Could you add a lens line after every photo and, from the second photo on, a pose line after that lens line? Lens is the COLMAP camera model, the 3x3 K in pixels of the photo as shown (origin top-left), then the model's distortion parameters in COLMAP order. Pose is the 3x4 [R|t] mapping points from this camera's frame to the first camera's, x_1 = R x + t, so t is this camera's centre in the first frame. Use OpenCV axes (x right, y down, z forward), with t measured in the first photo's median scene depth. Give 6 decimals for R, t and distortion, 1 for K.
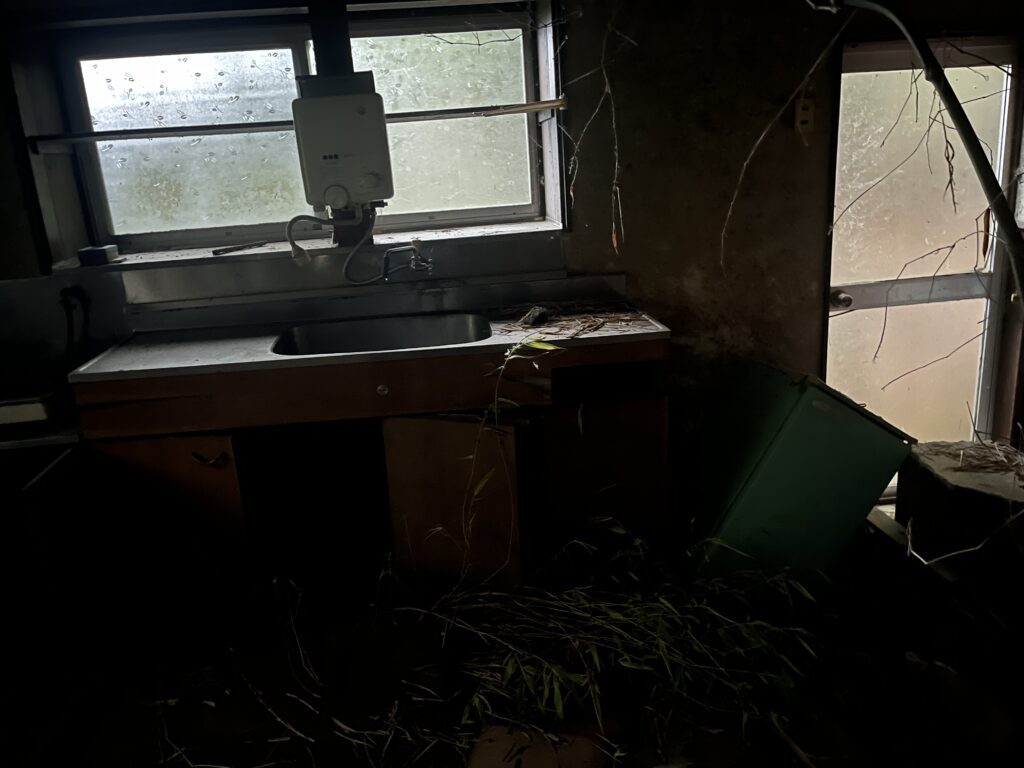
lens RADIAL K [[754.6, 0, 510.7], [0, 754.6, 384.0], [0, 0, 1]] dist [-0.015994, -0.021566]
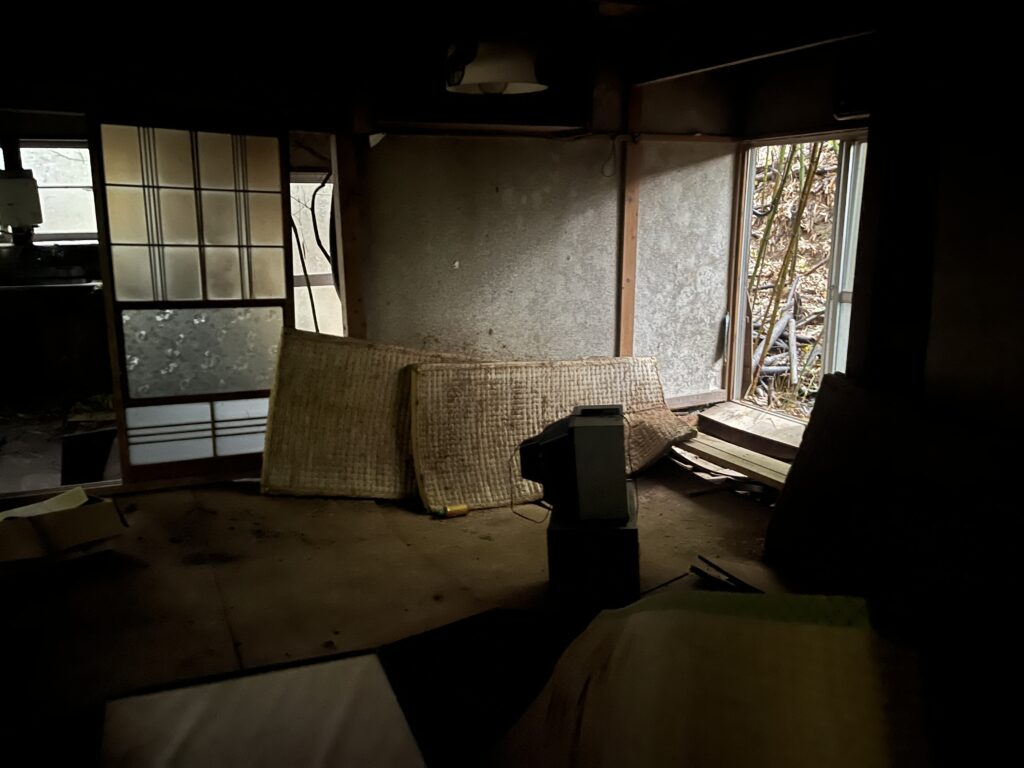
lens RADIAL K [[754.6, 0, 514.1], [0, 754.6, 381.4], [0, 0, 1]] dist [-0.015994, -0.021566]
pose [[0.927224, -0.030150, 0.373291, 0.322566], [0.055096, 0.996891, -0.056336, 0.451076], [-0.370432, 0.072803, 0.926002, -1.647254]]
